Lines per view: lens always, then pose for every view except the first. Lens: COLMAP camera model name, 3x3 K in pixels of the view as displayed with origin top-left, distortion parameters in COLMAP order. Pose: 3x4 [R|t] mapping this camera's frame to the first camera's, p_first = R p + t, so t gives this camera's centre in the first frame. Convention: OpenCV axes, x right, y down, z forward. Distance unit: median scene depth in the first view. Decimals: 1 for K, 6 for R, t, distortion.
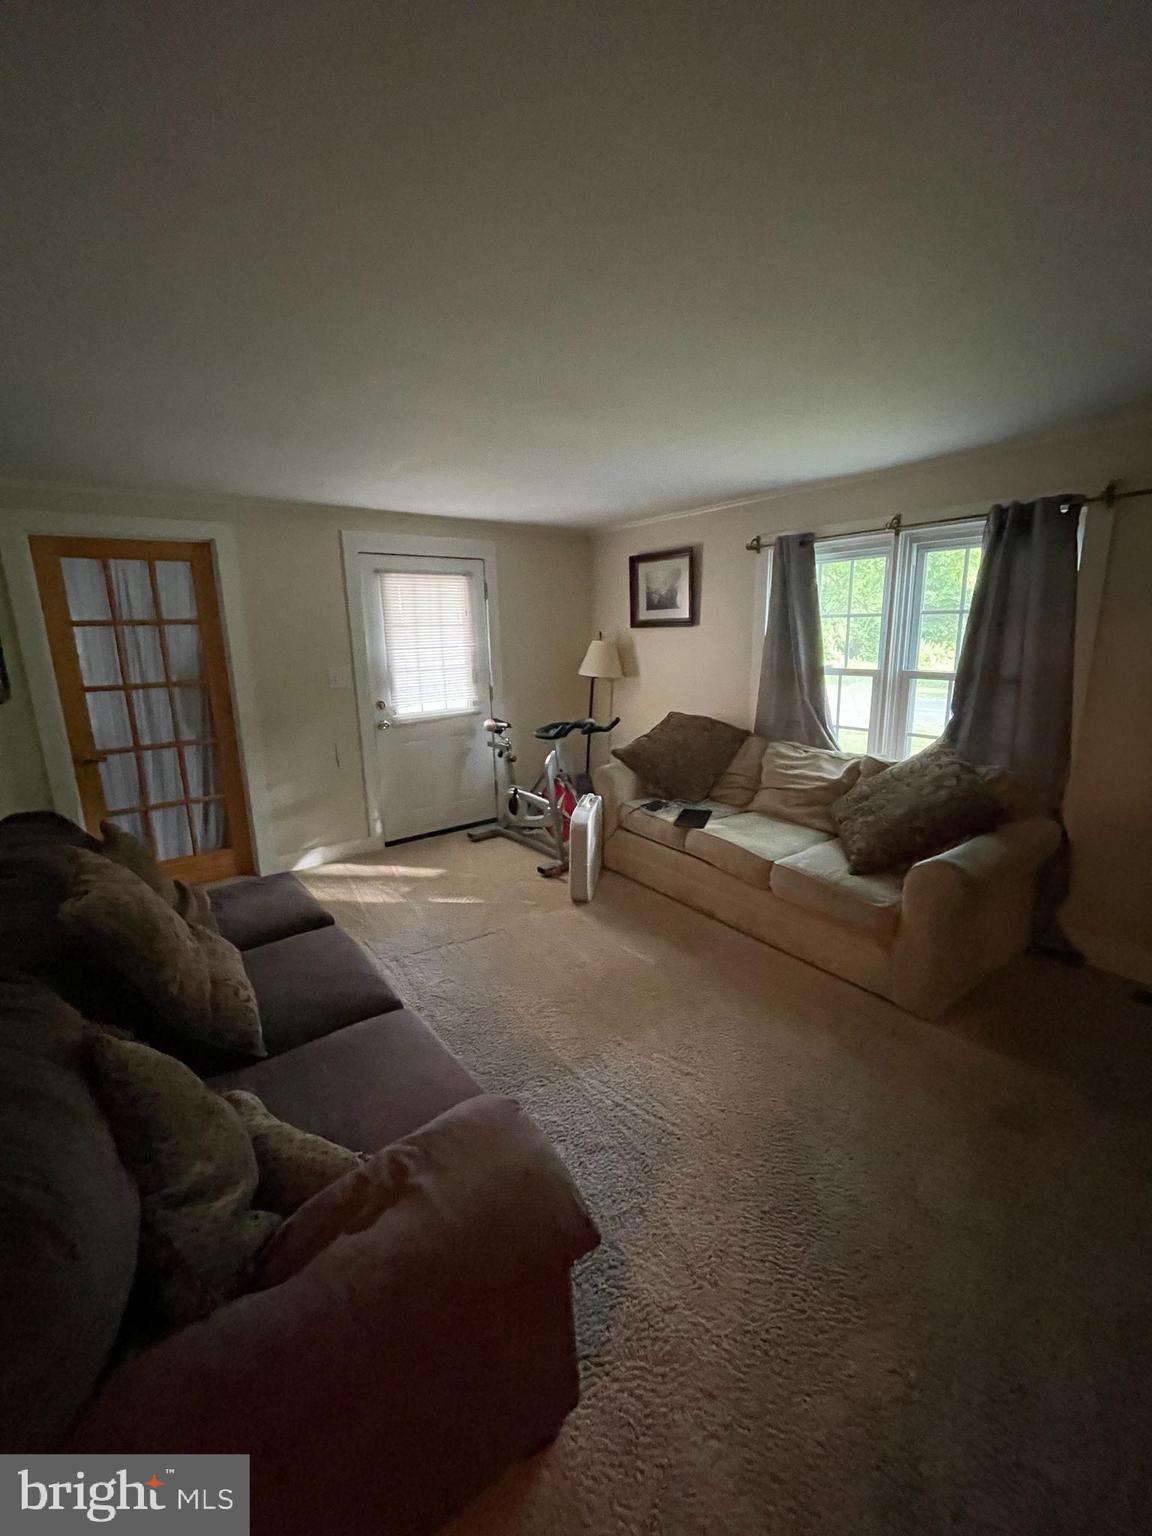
lens RADIAL K [[619.9, 0, 572.4], [0, 619.9, 766.6], [0, 0, 1]] dist [0.004640, -0.000791]
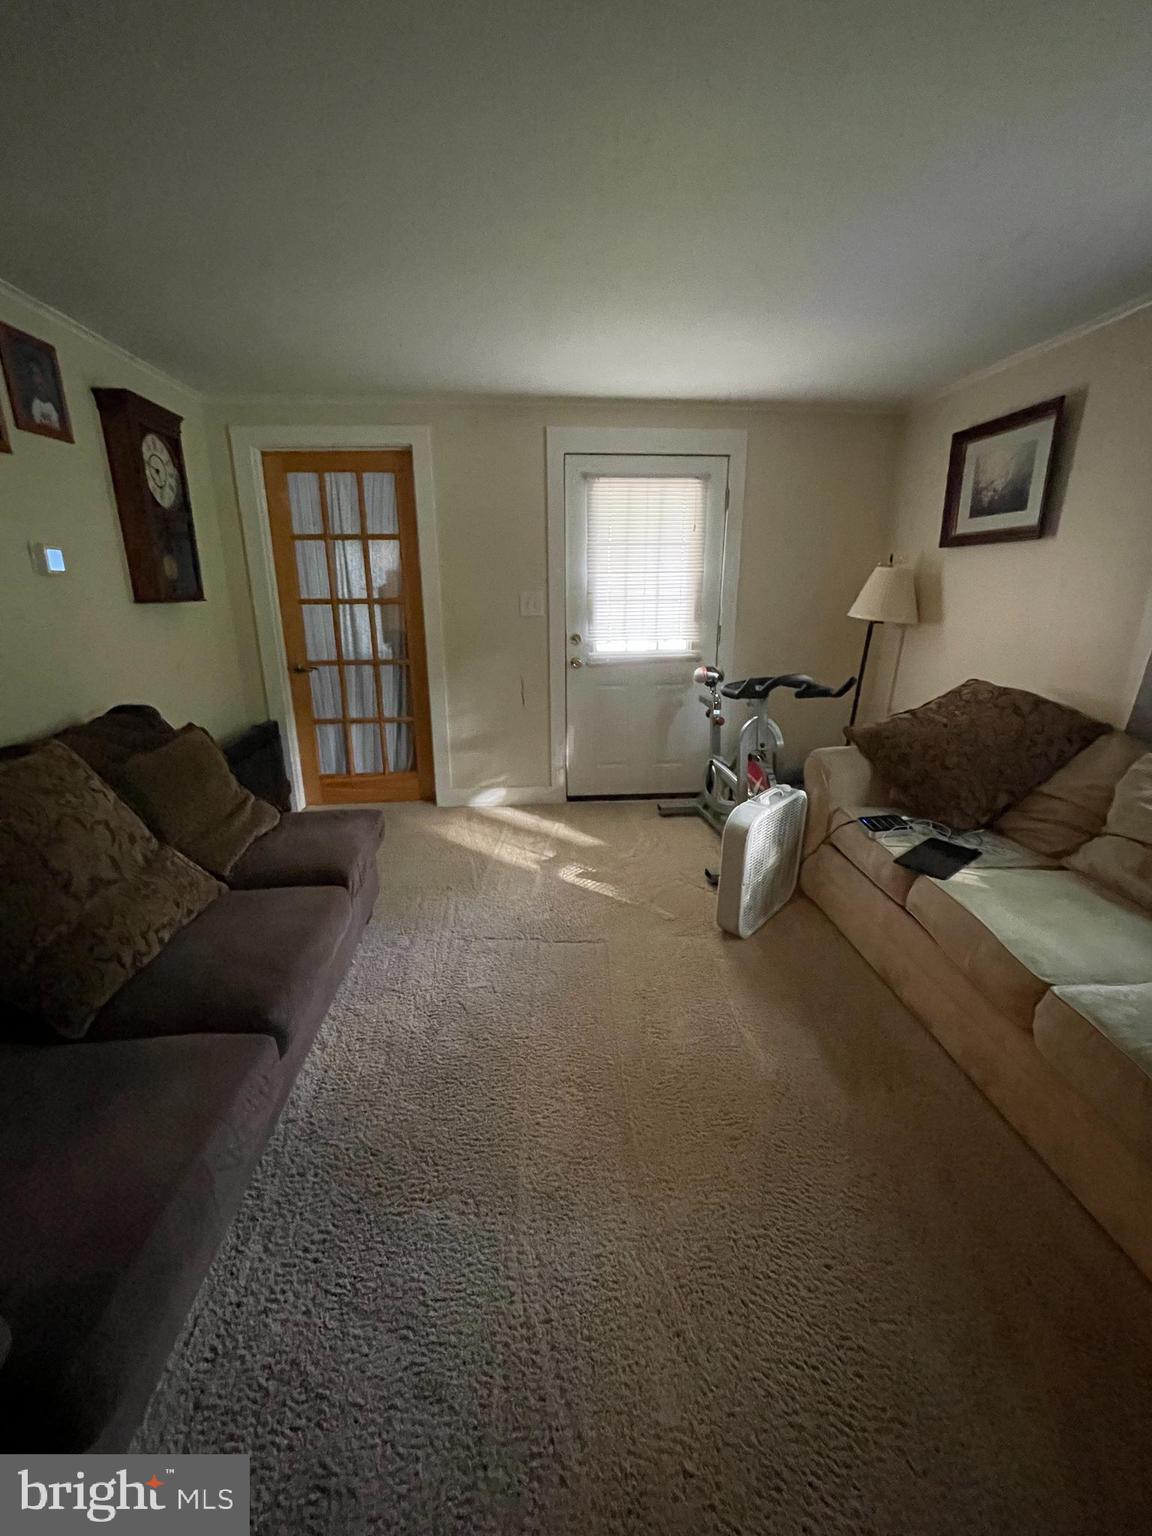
lens RADIAL K [[619.9, 0, 578.8], [0, 619.9, 761.5], [0, 0, 1]] dist [0.004640, -0.000791]
pose [[0.847265, 0.163852, -0.505266, 0.172170], [-0.130570, 0.986292, 0.100895, -0.020027], [0.514872, -0.019512, 0.857045, 0.288240]]
